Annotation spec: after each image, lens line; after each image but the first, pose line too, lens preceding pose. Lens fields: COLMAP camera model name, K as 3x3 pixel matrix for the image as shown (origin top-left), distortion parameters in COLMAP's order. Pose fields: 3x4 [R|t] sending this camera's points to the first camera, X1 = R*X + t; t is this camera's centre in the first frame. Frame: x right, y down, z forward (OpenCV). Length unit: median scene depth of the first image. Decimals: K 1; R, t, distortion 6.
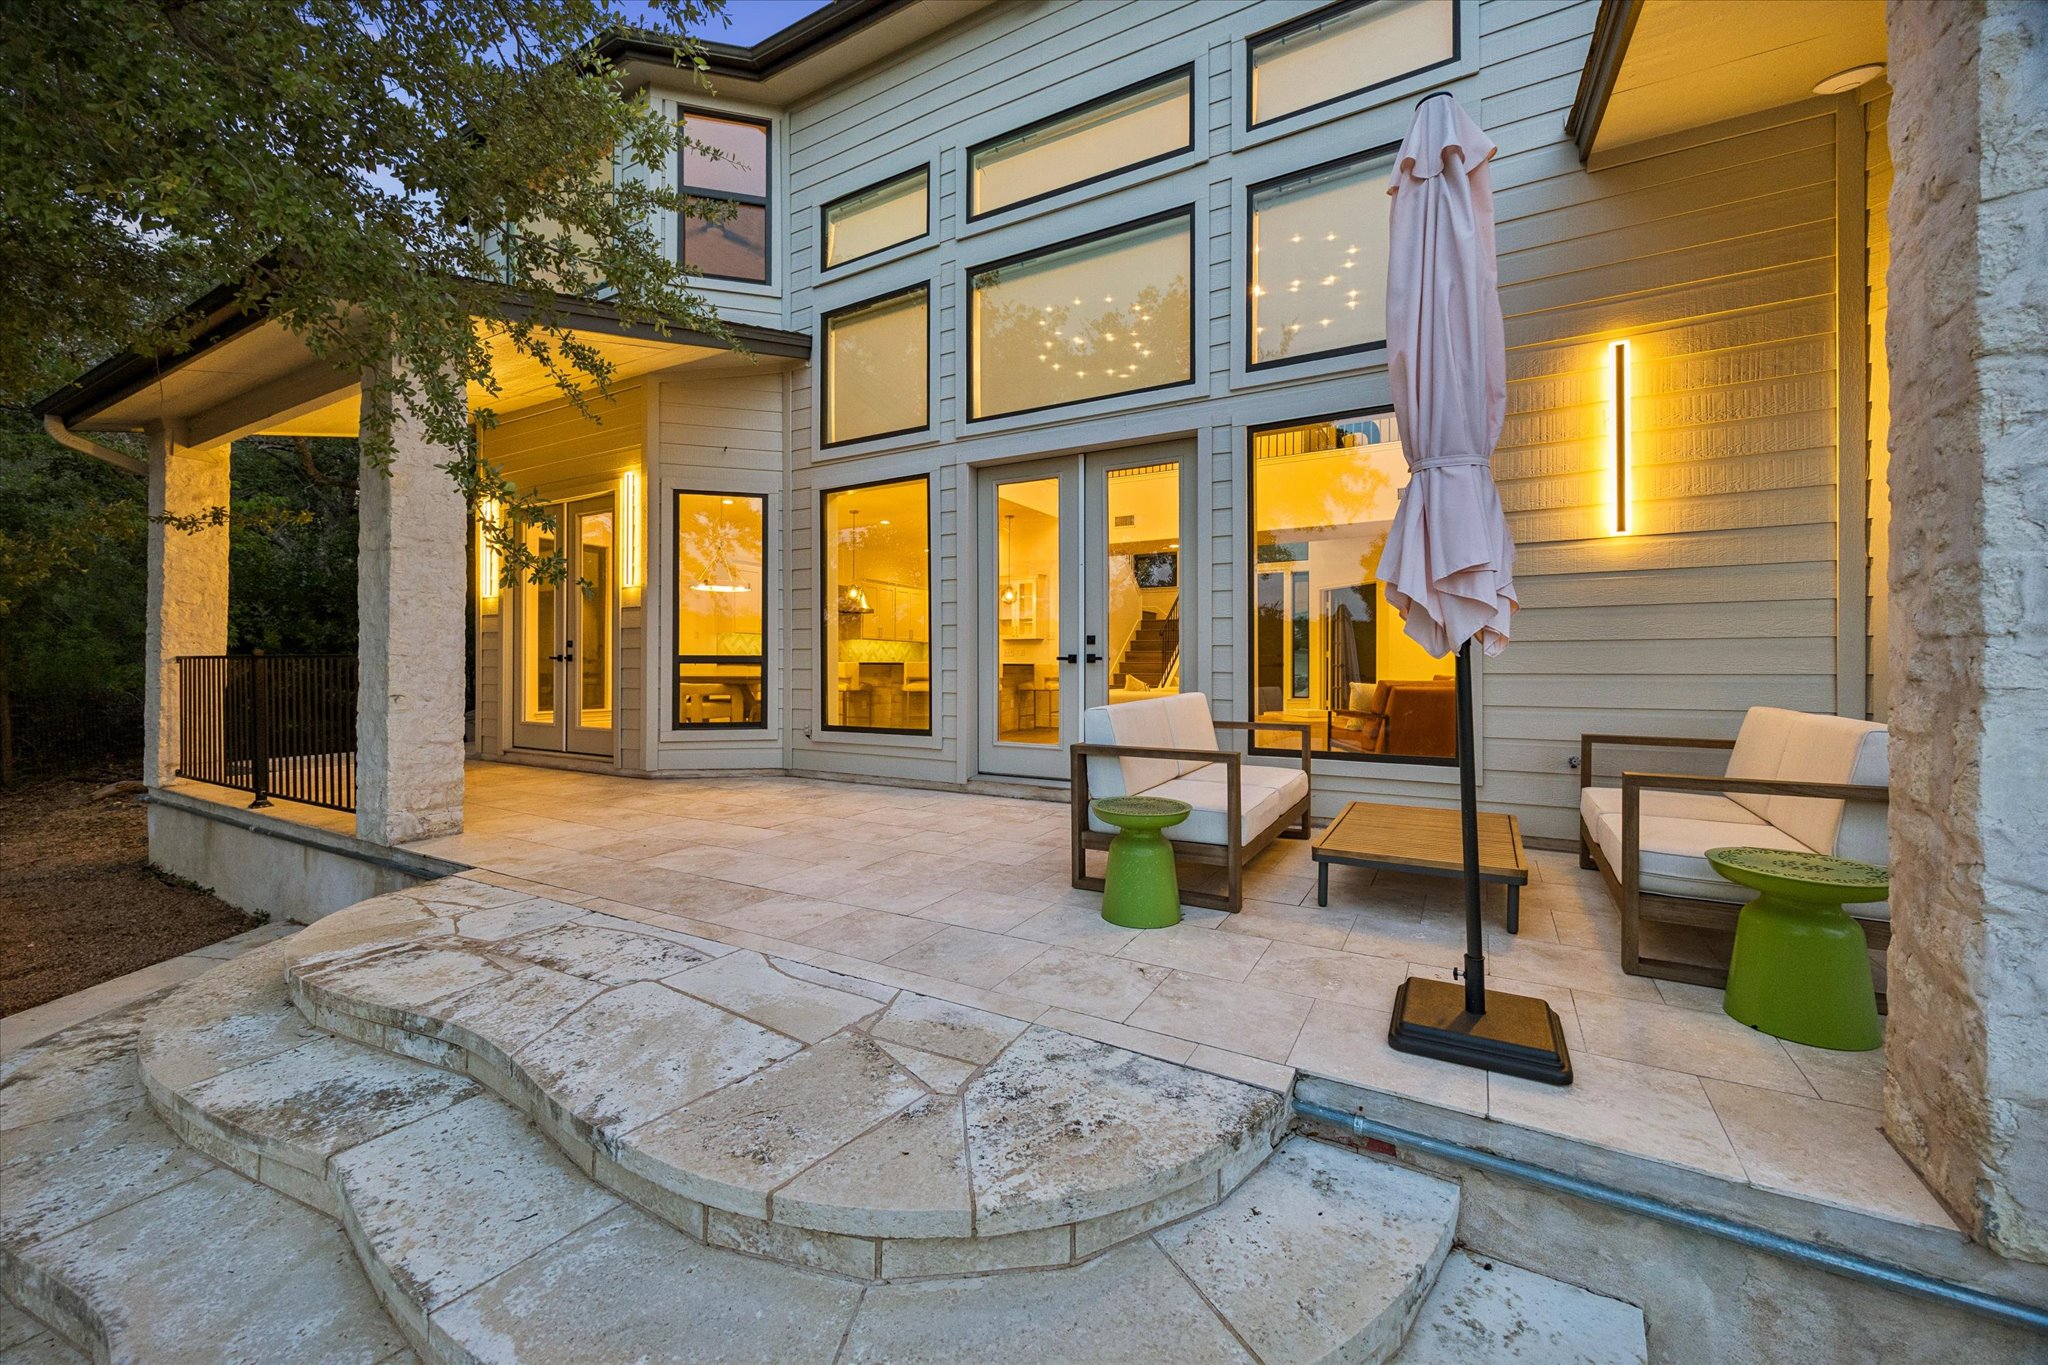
lens RADIAL K [[812.8, 0, 1019.3], [0, 812.8, 667.5], [0, 0, 1]] dist [0.002938, 0.000181]
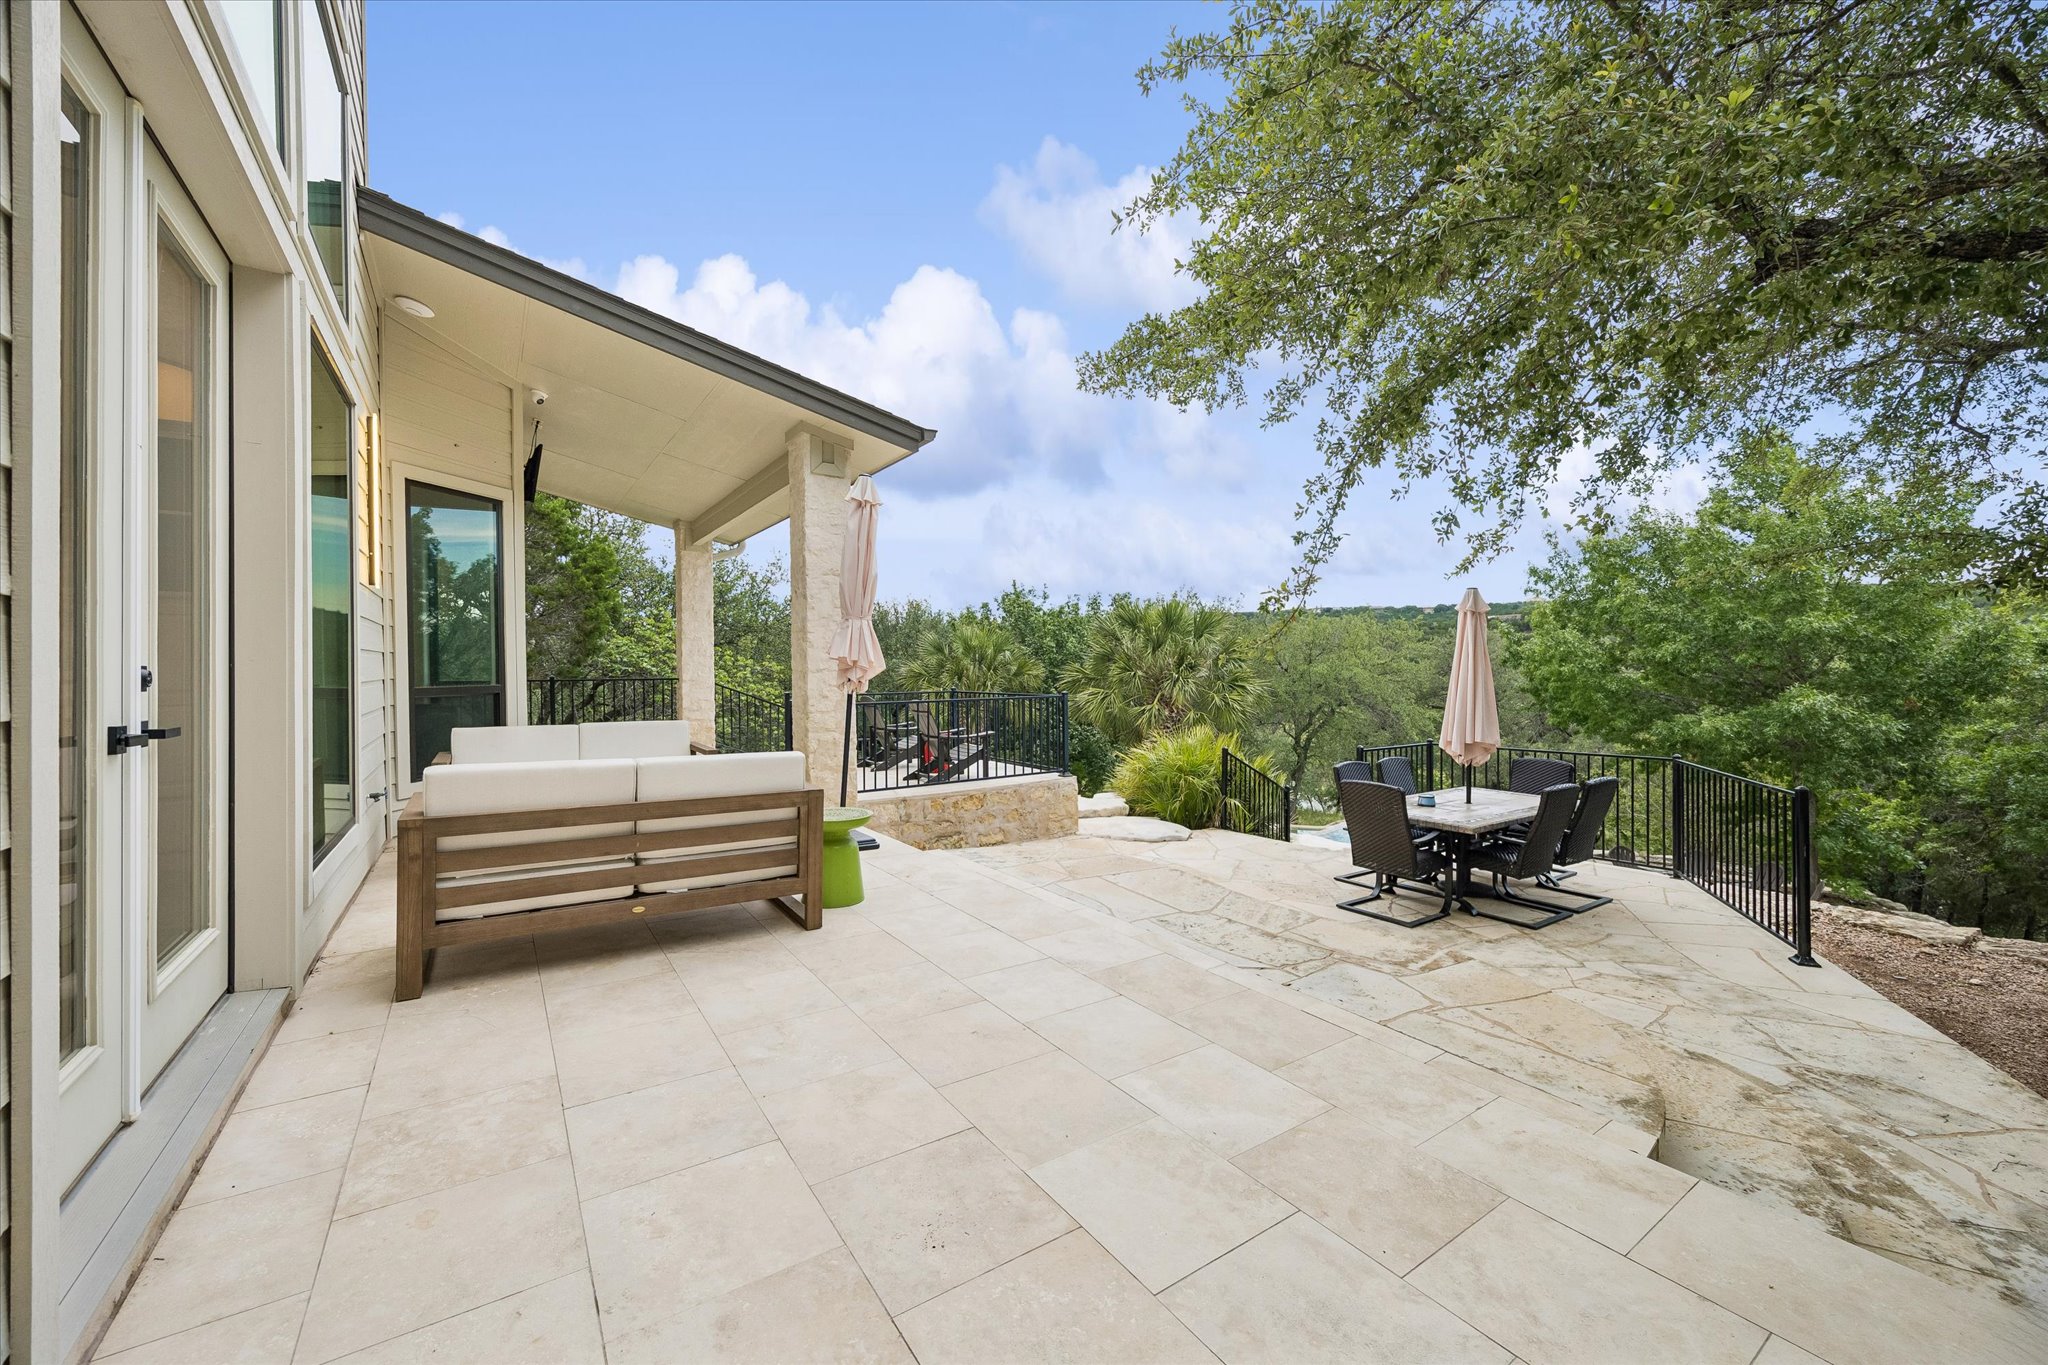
lens RADIAL K [[812.8, 0, 1021.5], [0, 812.8, 673.3], [0, 0, 1]] dist [0.002938, 0.000181]
pose [[-0.901205, -0.004405, 0.433370, -0.771541], [-0.000231, 0.999953, 0.009684, -0.074412], [-0.433393, 0.008627, -0.901164, 2.314996]]
